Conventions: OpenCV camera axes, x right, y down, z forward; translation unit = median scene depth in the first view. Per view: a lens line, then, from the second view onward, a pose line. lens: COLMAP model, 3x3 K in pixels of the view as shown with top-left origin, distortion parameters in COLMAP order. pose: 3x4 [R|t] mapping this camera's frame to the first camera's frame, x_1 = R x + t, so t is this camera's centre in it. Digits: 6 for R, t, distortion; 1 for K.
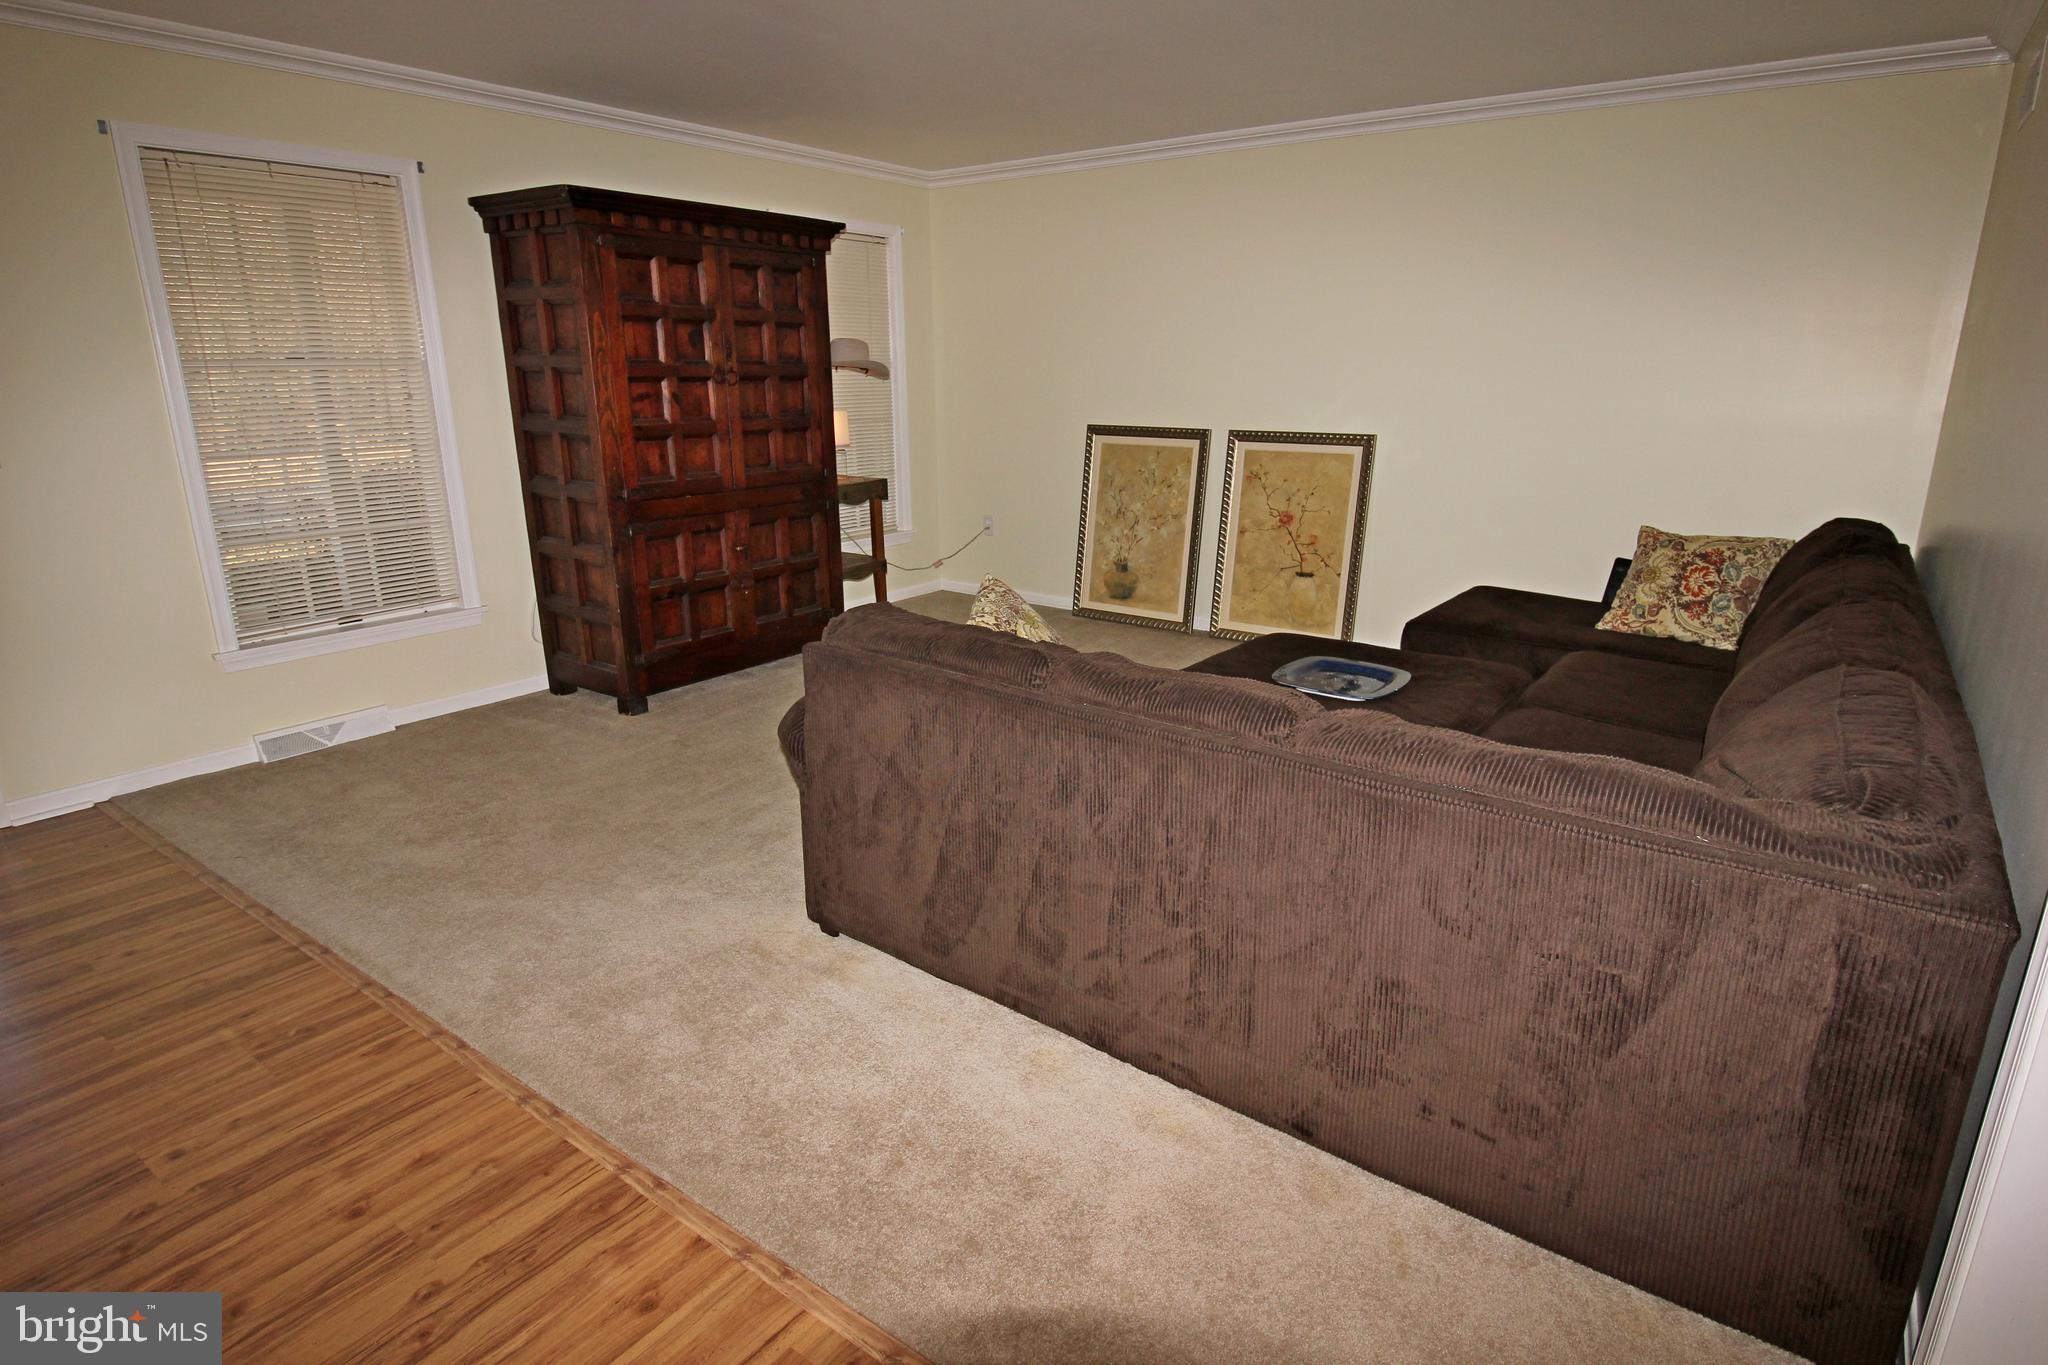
lens RADIAL K [[1087.9, 0, 1046.4], [0, 1087.9, 675.3], [0, 0, 1]] dist [0.002886, -0.010990]
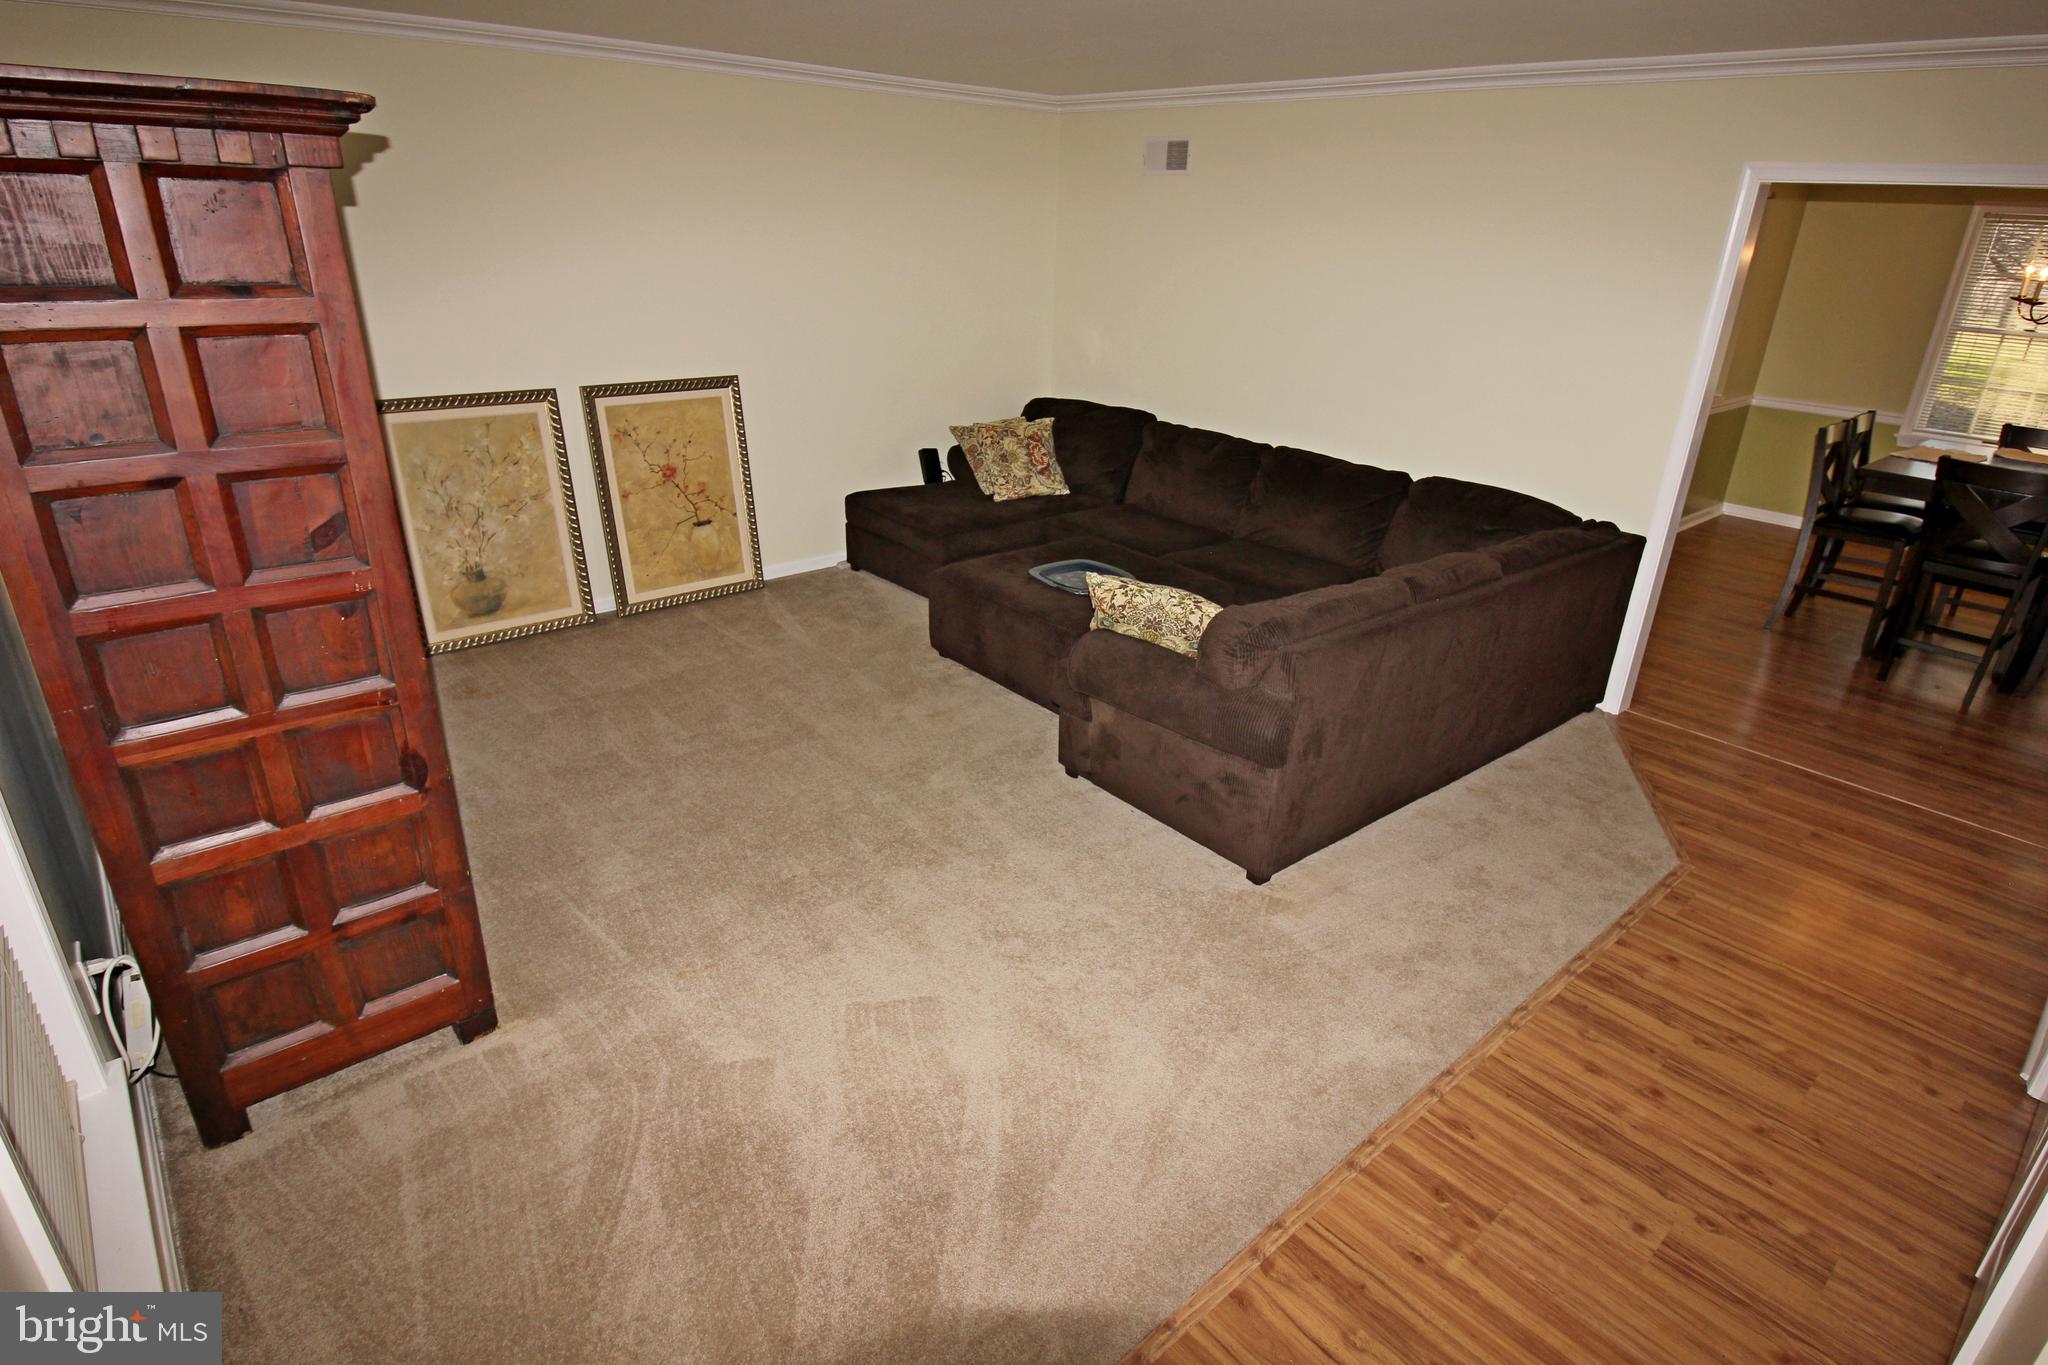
lens RADIAL K [[1092.2, 0, 1031.7], [0, 1092.2, 680.3], [0, 0, 1]] dist [0.002525, -0.010669]
pose [[0.222253, -0.376006, 0.899568, -0.648288], [0.233720, 0.916290, 0.325251, -0.215395], [-0.946561, 0.137959, 0.291528, 0.443995]]
